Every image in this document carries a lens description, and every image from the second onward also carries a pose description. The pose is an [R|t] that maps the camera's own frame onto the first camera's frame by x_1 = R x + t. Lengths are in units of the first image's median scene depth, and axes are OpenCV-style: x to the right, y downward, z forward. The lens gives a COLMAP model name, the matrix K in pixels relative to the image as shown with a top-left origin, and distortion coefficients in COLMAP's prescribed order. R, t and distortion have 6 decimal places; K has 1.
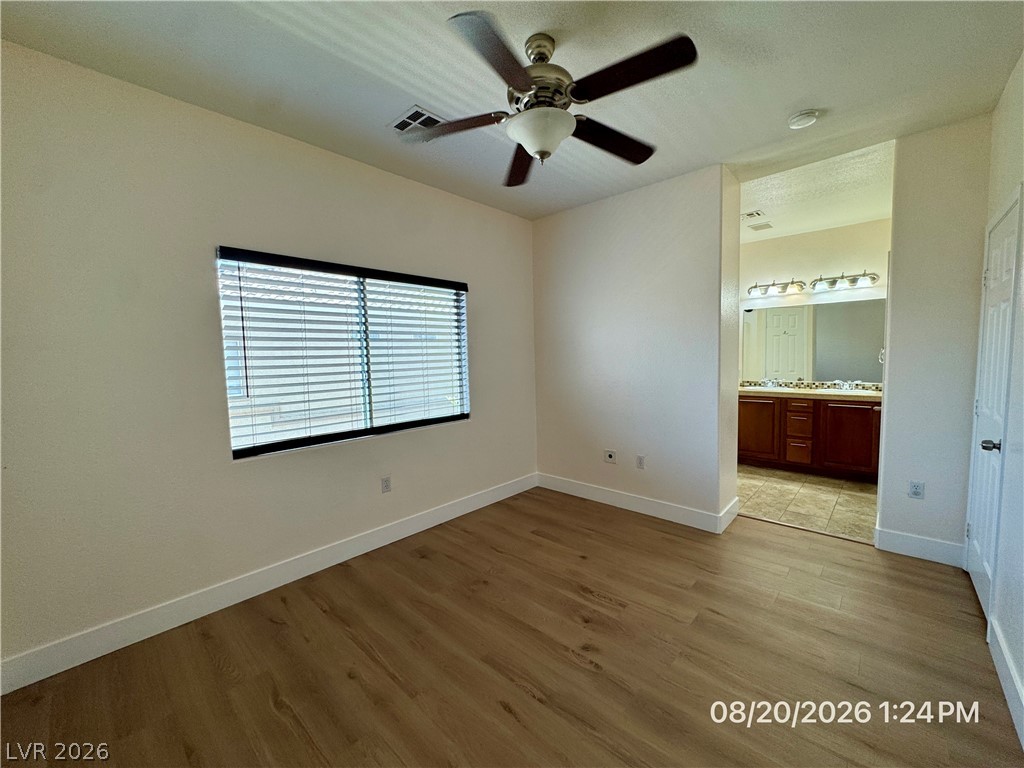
lens RADIAL K [[410.2, 0, 512.3], [0, 410.2, 384.5], [0, 0, 1]] dist [-0.003808, 0.000628]
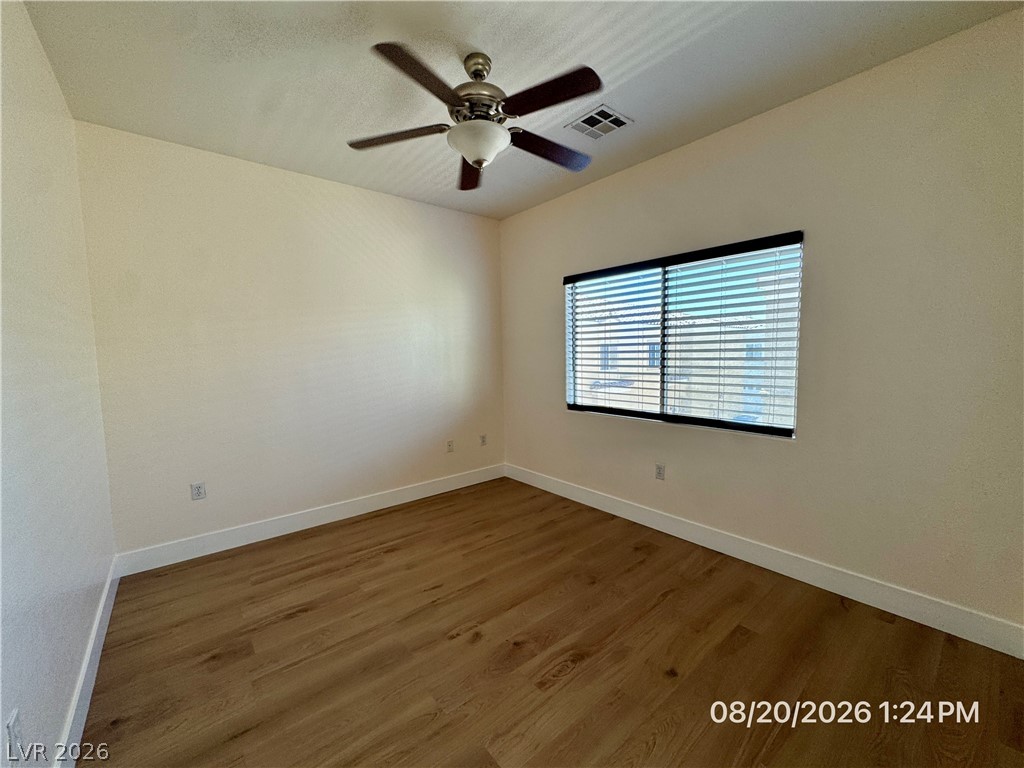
lens RADIAL K [[410.2, 0, 508.0], [0, 410.2, 384.0], [0, 0, 1]] dist [-0.003808, 0.000628]
pose [[-0.132827, 0.104106, -0.985657, 0.831578], [-0.052894, 0.992307, 0.111936, -0.072887], [0.989727, 0.067004, -0.126298, 0.869728]]
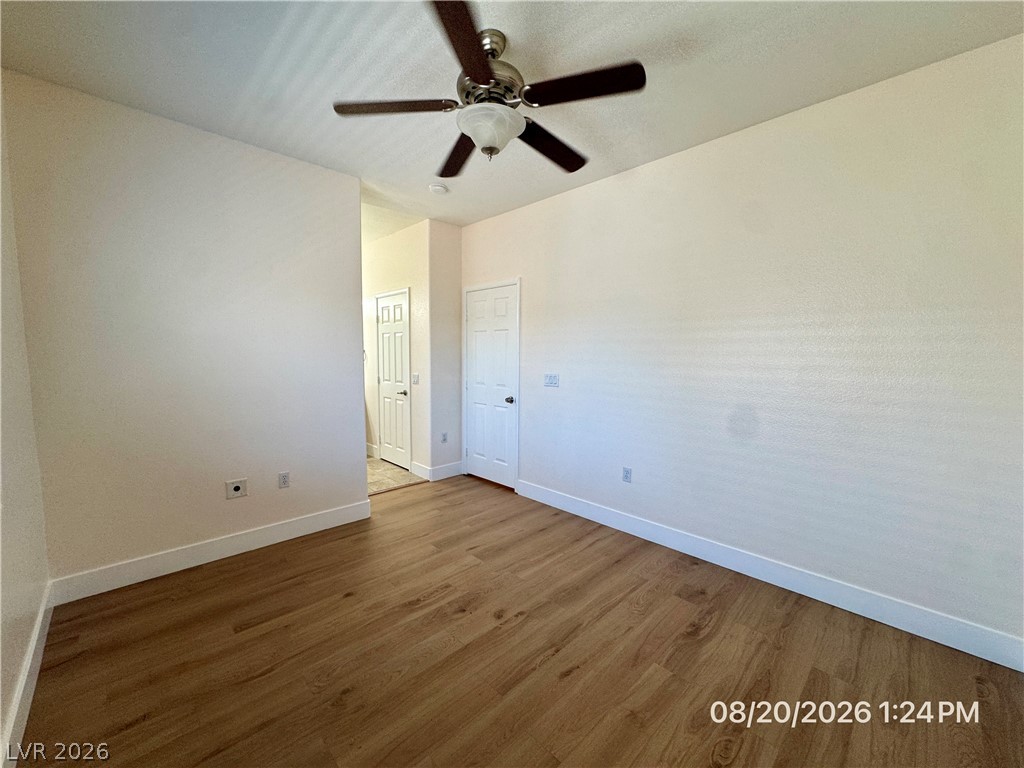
lens RADIAL K [[410.2, 0, 510.4], [0, 410.2, 385.2], [0, 0, 1]] dist [-0.003808, 0.000628]
pose [[0.047778, -0.057480, 0.997203, -0.664509], [0.063550, 0.996495, 0.054395, -0.028596], [-0.996834, 0.060773, 0.051264, 0.653138]]
